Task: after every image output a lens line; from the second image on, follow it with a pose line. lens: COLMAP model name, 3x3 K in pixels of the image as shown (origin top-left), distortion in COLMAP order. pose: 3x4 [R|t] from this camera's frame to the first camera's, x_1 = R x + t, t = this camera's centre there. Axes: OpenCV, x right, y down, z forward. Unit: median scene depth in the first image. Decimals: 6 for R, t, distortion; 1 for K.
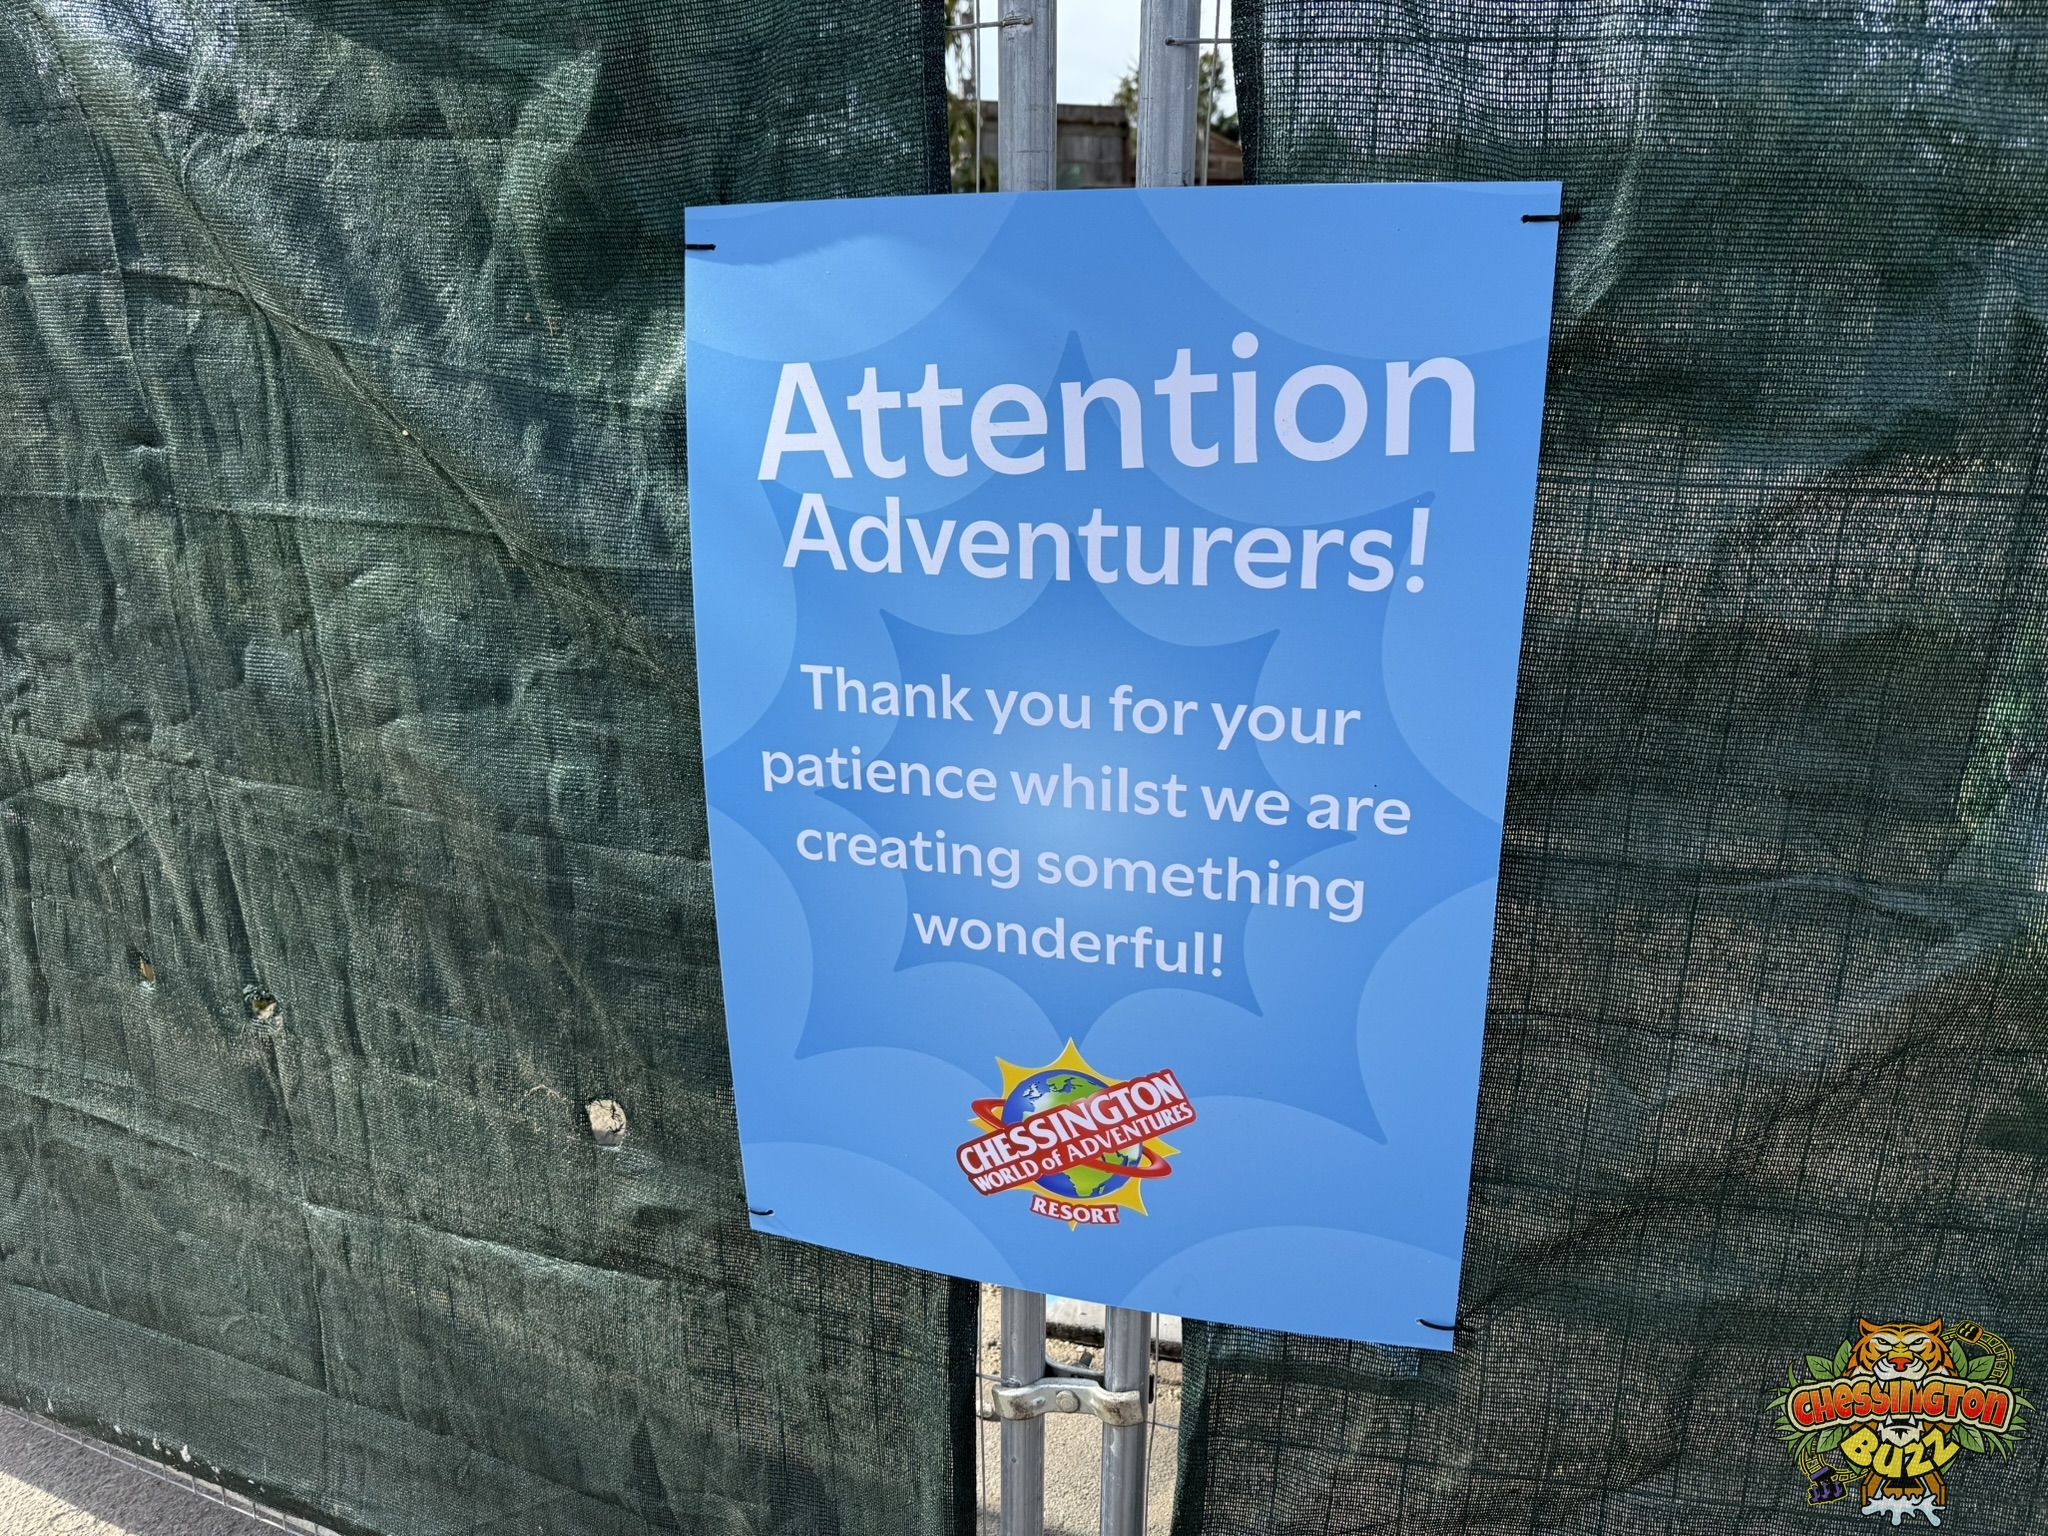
lens RADIAL K [[1446.0, 0, 1032.4], [0, 1446.0, 785.1], [0, 0, 1]] dist [0.078076, -0.095905]
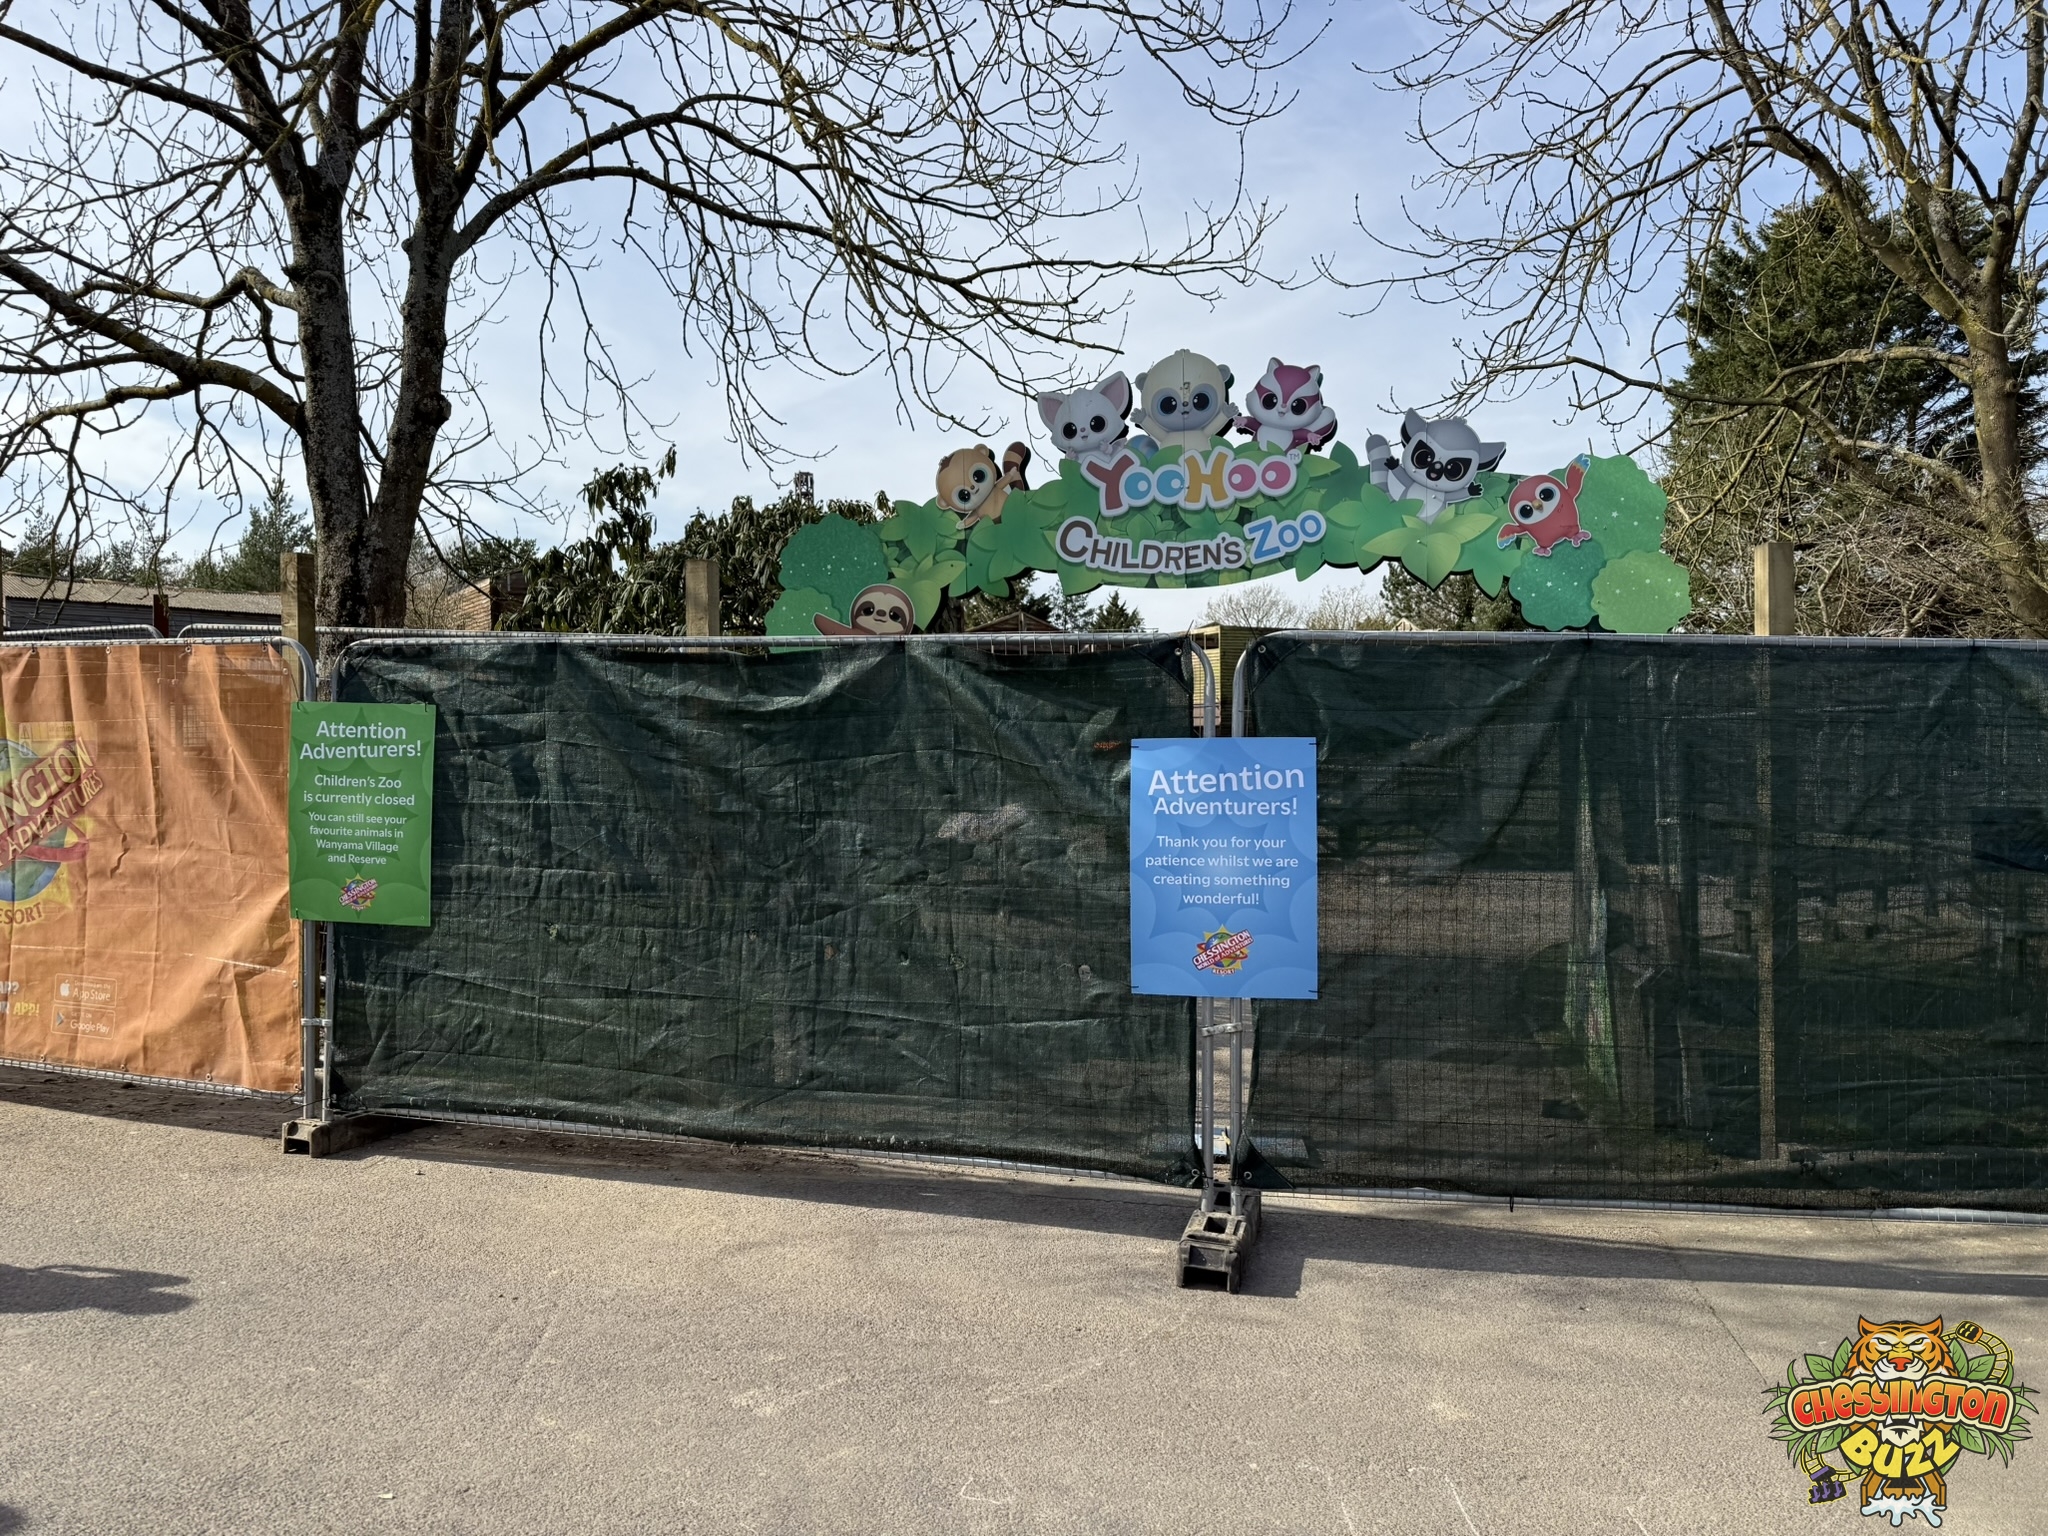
lens RADIAL K [[1446.0, 0, 1008.9], [0, 1446.0, 766.2], [0, 0, 1]] dist [0.078076, -0.095905]
pose [[0.994393, 0.005386, 0.105612, -1.098449], [0.027113, 0.952334, -0.303849, 1.060667], [-0.102215, 0.305009, 0.946848, -3.242278]]
